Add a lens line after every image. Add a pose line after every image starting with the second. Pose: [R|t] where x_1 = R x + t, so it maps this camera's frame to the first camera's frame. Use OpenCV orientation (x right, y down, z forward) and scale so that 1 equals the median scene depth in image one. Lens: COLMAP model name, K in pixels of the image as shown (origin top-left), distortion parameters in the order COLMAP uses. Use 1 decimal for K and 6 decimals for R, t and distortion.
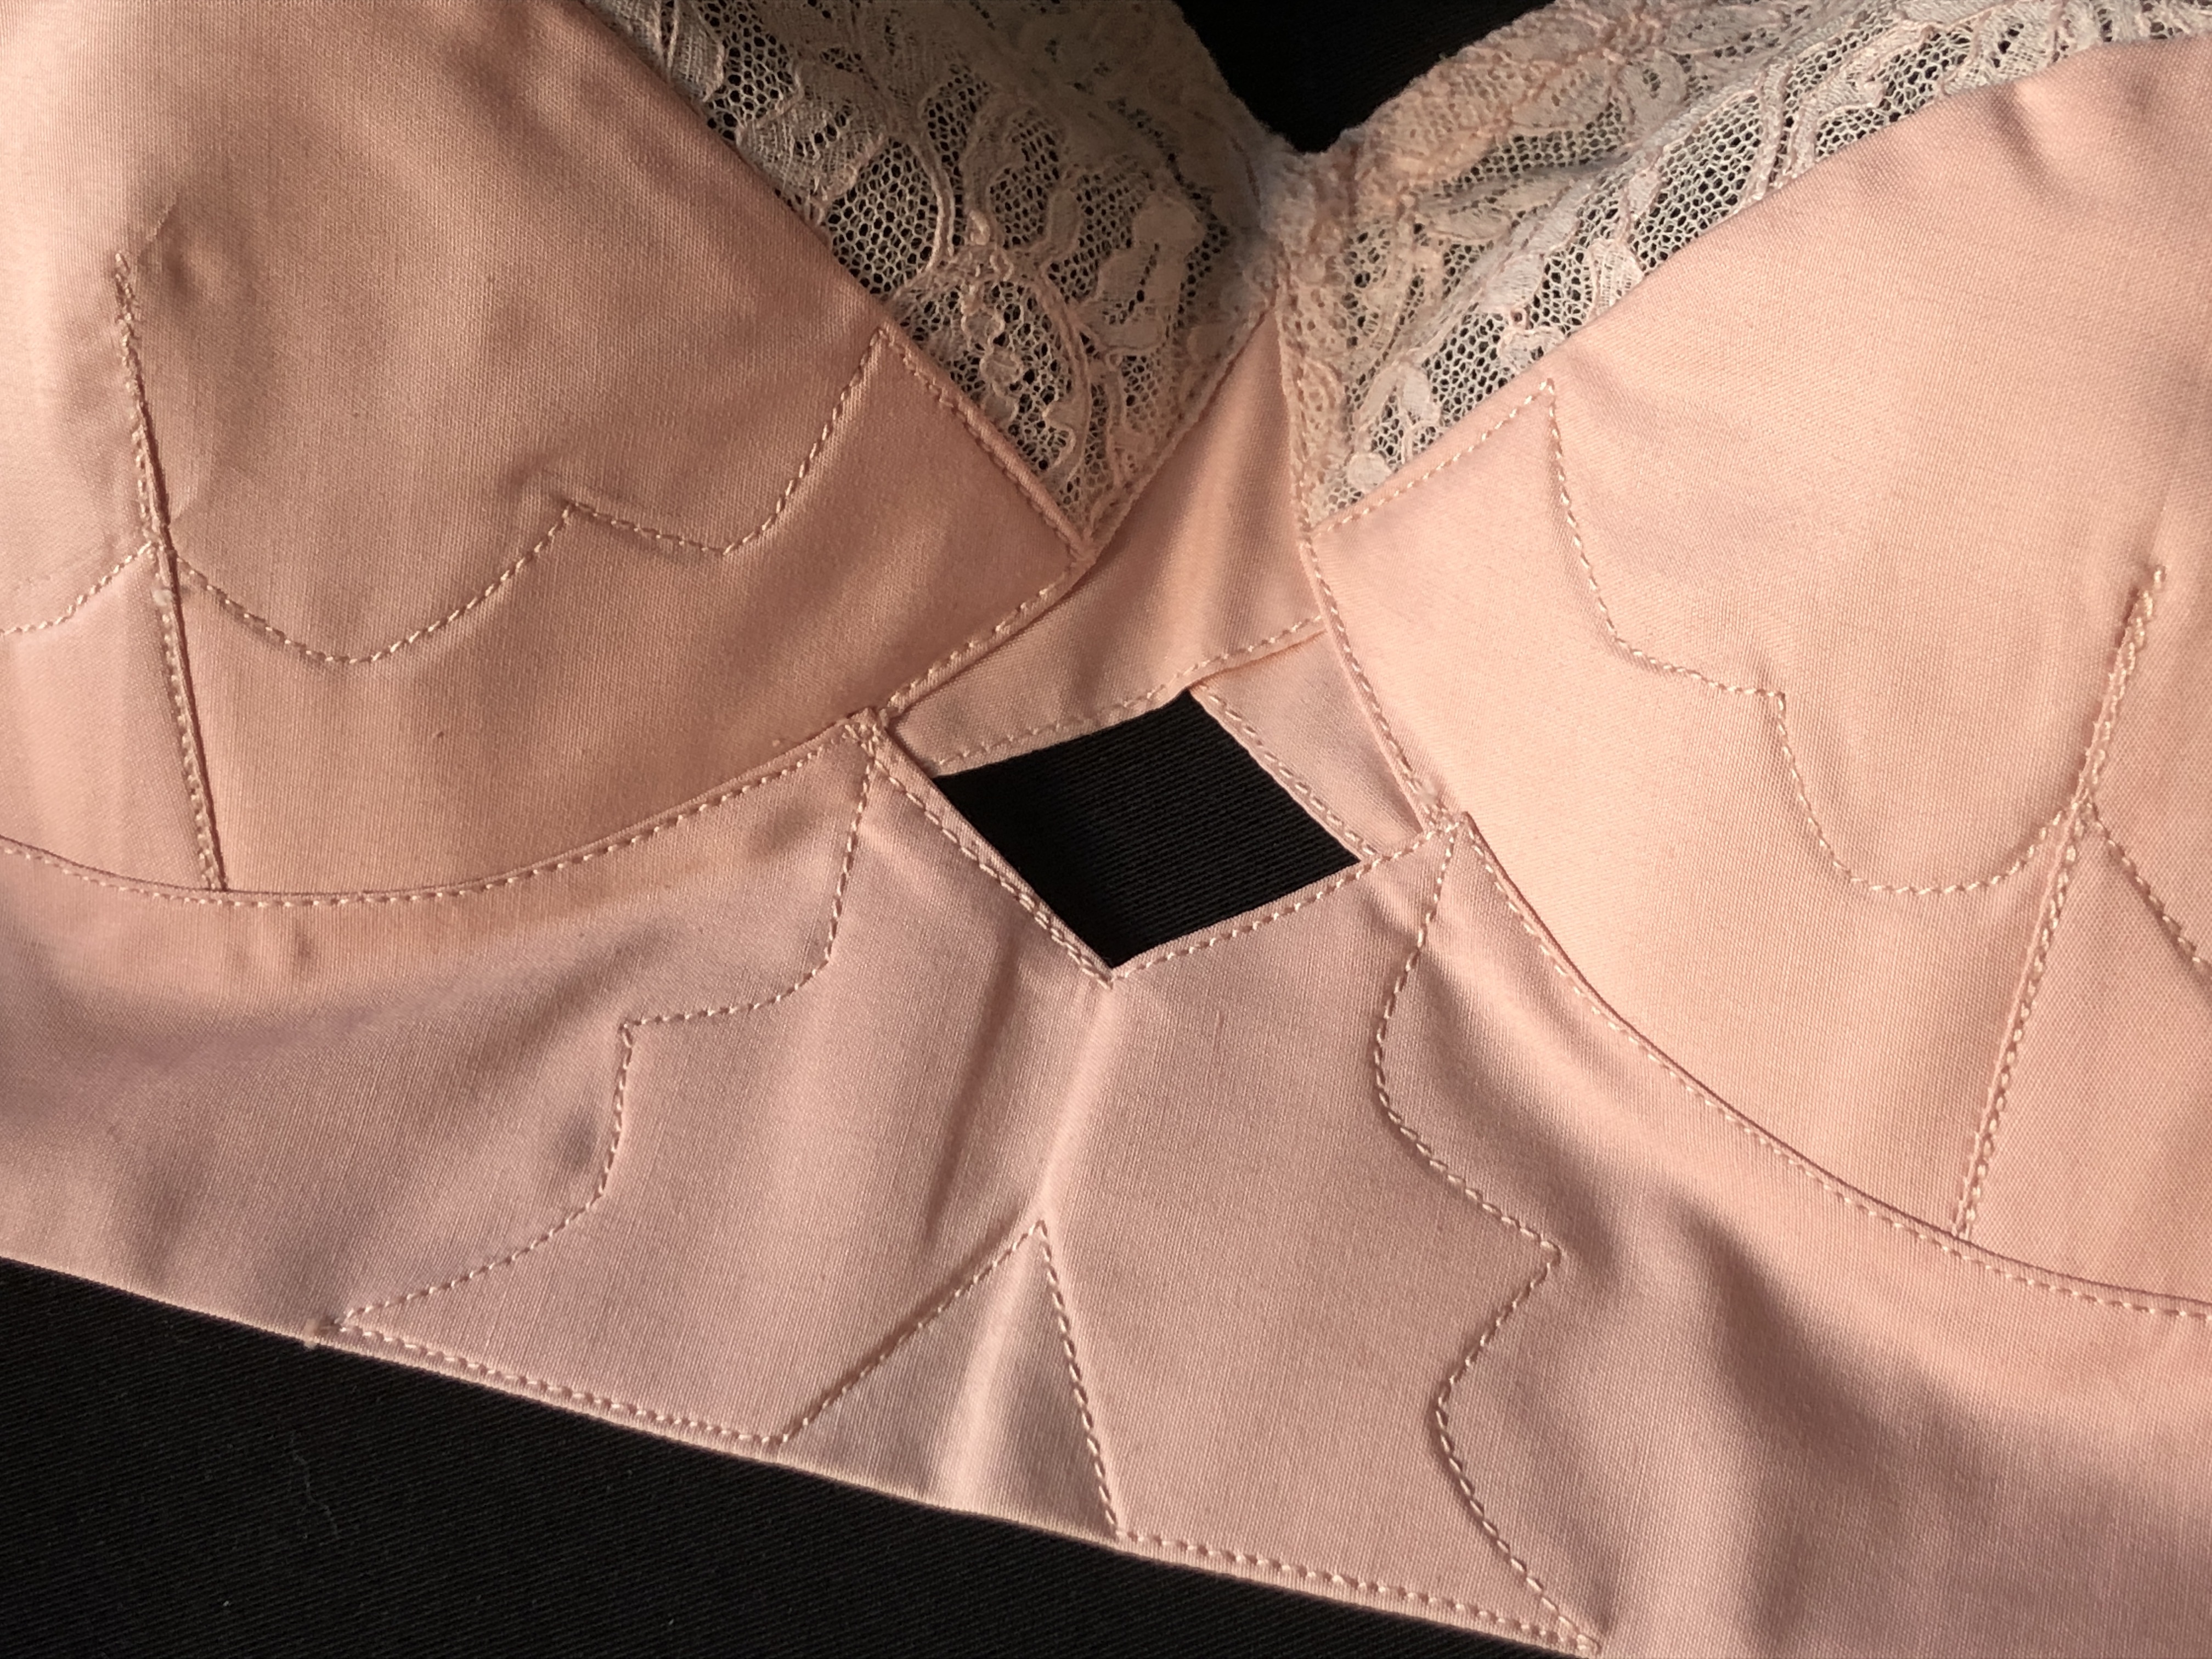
lens RADIAL K [[3247.2, 0, 1102.4], [0, 3247.2, 837.6], [0, 0, 1]] dist [0.041062, 0.000000]
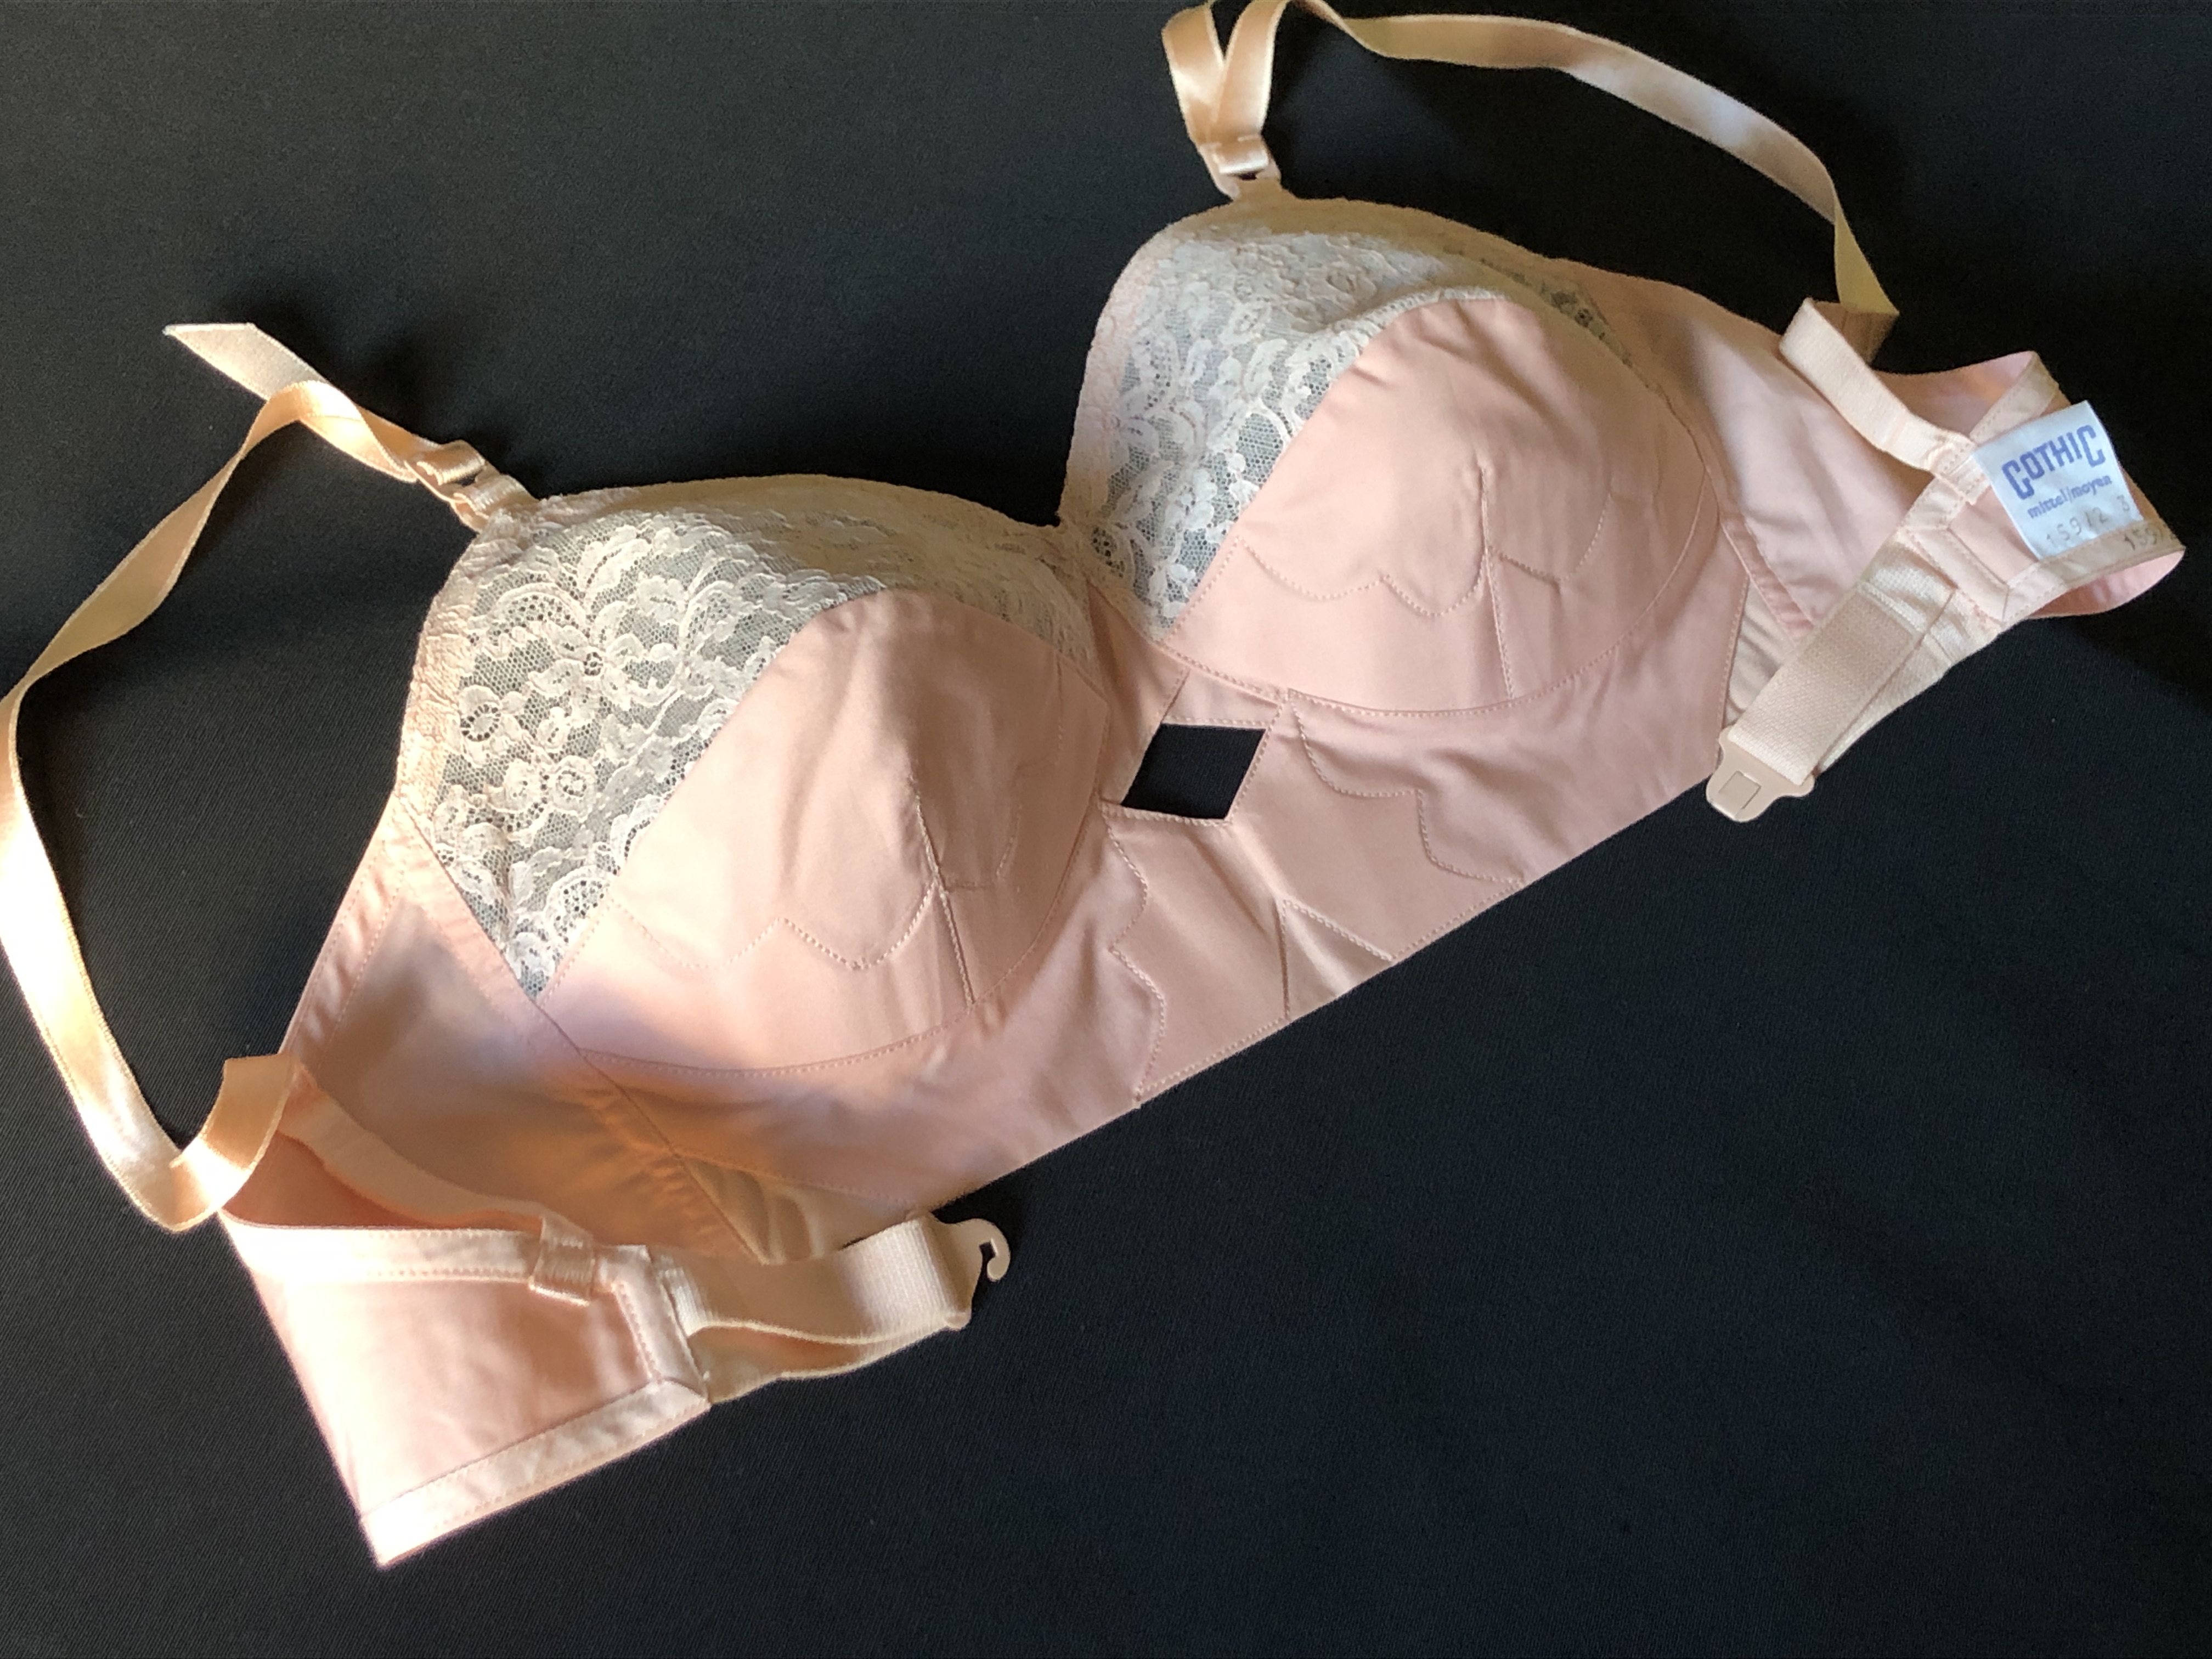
lens RADIAL K [[3247.2, 0, 1105.4], [0, 3247.2, 825.2], [0, 0, 1]] dist [0.041062, 0.000000]
pose [[0.615994, -0.557222, 0.556826, -1.549368], [0.578169, 0.799902, 0.160865, -0.440000], [-0.535044, 0.222848, 0.814903, -1.085109]]
